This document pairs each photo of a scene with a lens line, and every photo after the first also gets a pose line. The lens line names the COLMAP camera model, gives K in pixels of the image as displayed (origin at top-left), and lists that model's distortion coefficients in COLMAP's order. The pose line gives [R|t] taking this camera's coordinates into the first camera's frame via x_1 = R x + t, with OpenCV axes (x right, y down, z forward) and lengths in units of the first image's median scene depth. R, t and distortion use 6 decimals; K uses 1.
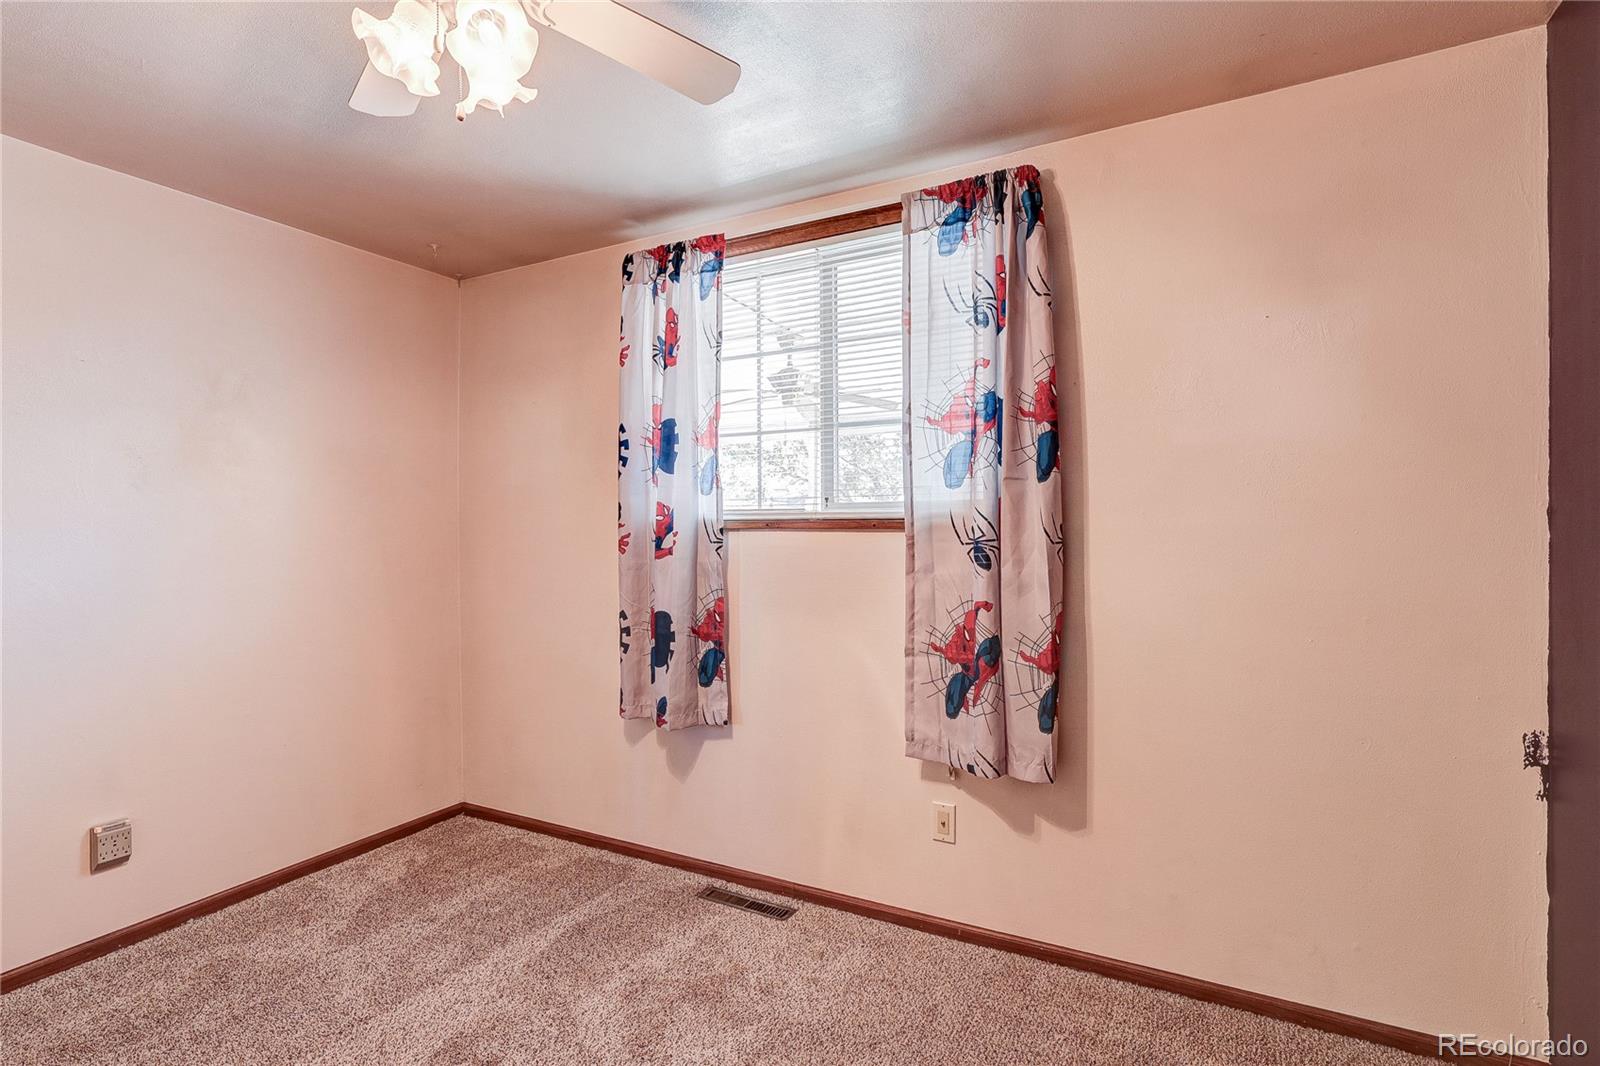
lens RADIAL K [[748.3, 0, 806.4], [0, 748.3, 536.6], [0, 0, 1]] dist [-0.005855, 0.000349]
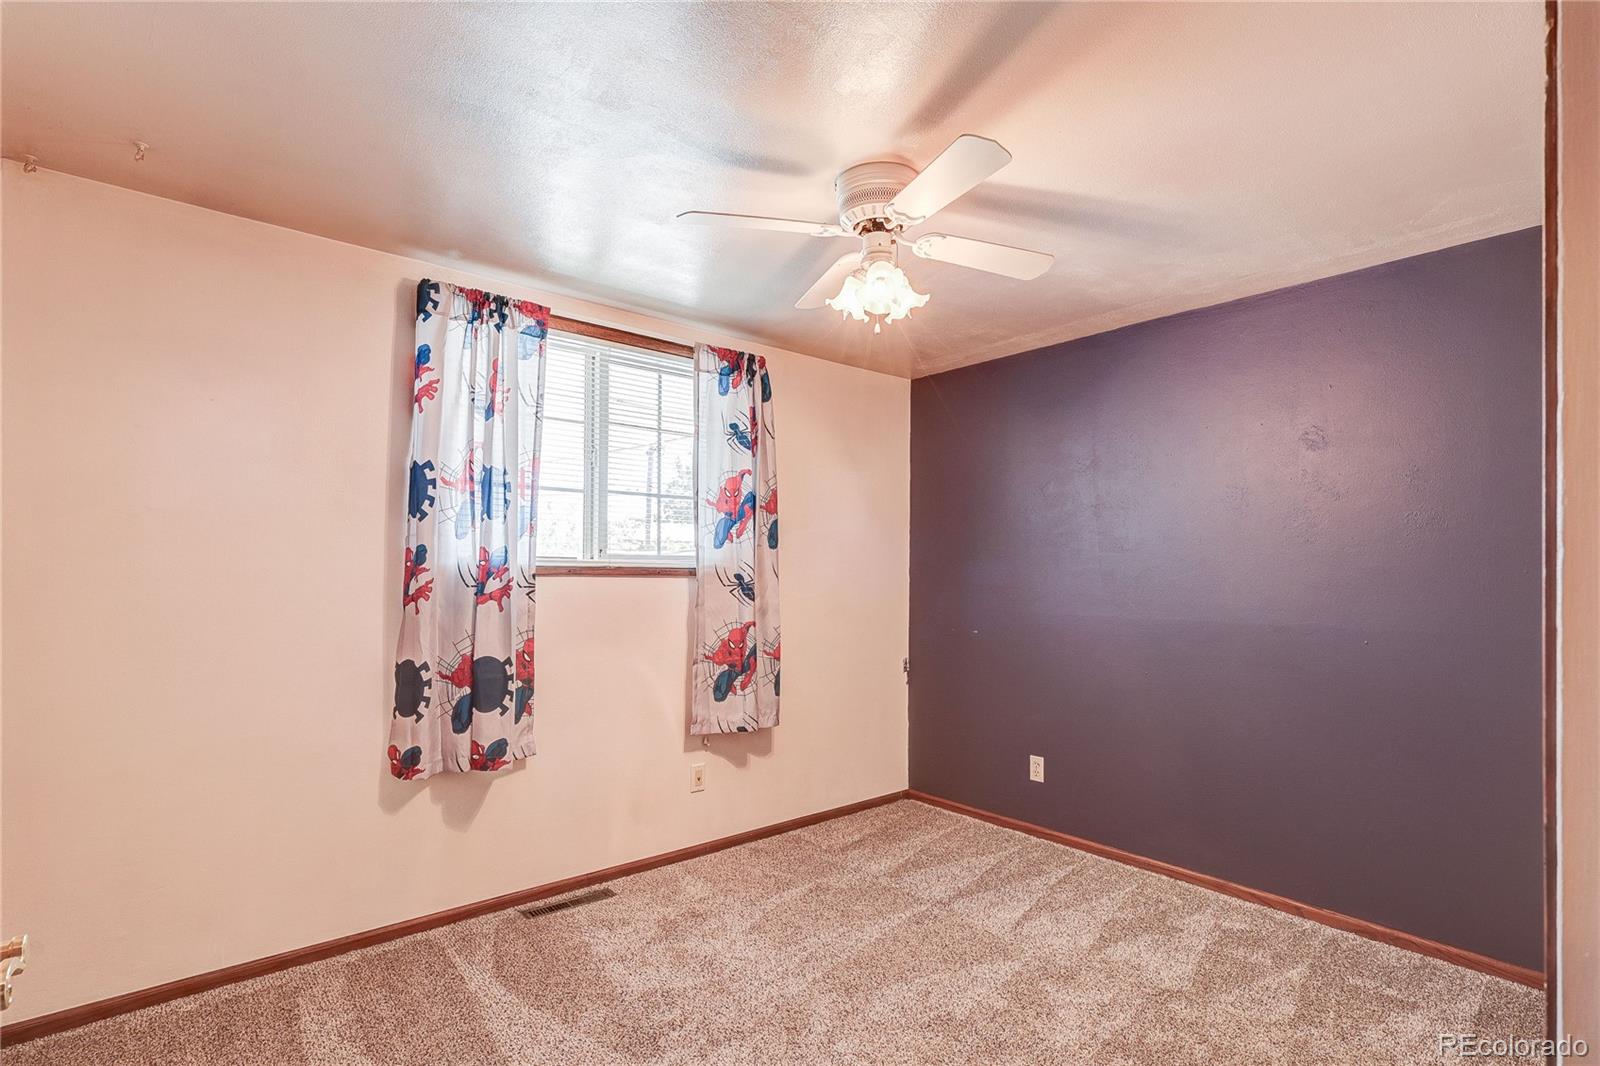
lens RADIAL K [[748.3, 0, 782.2], [0, 748.3, 570.2], [0, 0, 1]] dist [-0.005855, 0.000349]
pose [[0.403940, 0.009144, 0.914740, -1.038717], [0.000488, 0.999948, -0.010211, -0.005391], [-0.914786, 0.004571, 0.403914, 0.253560]]
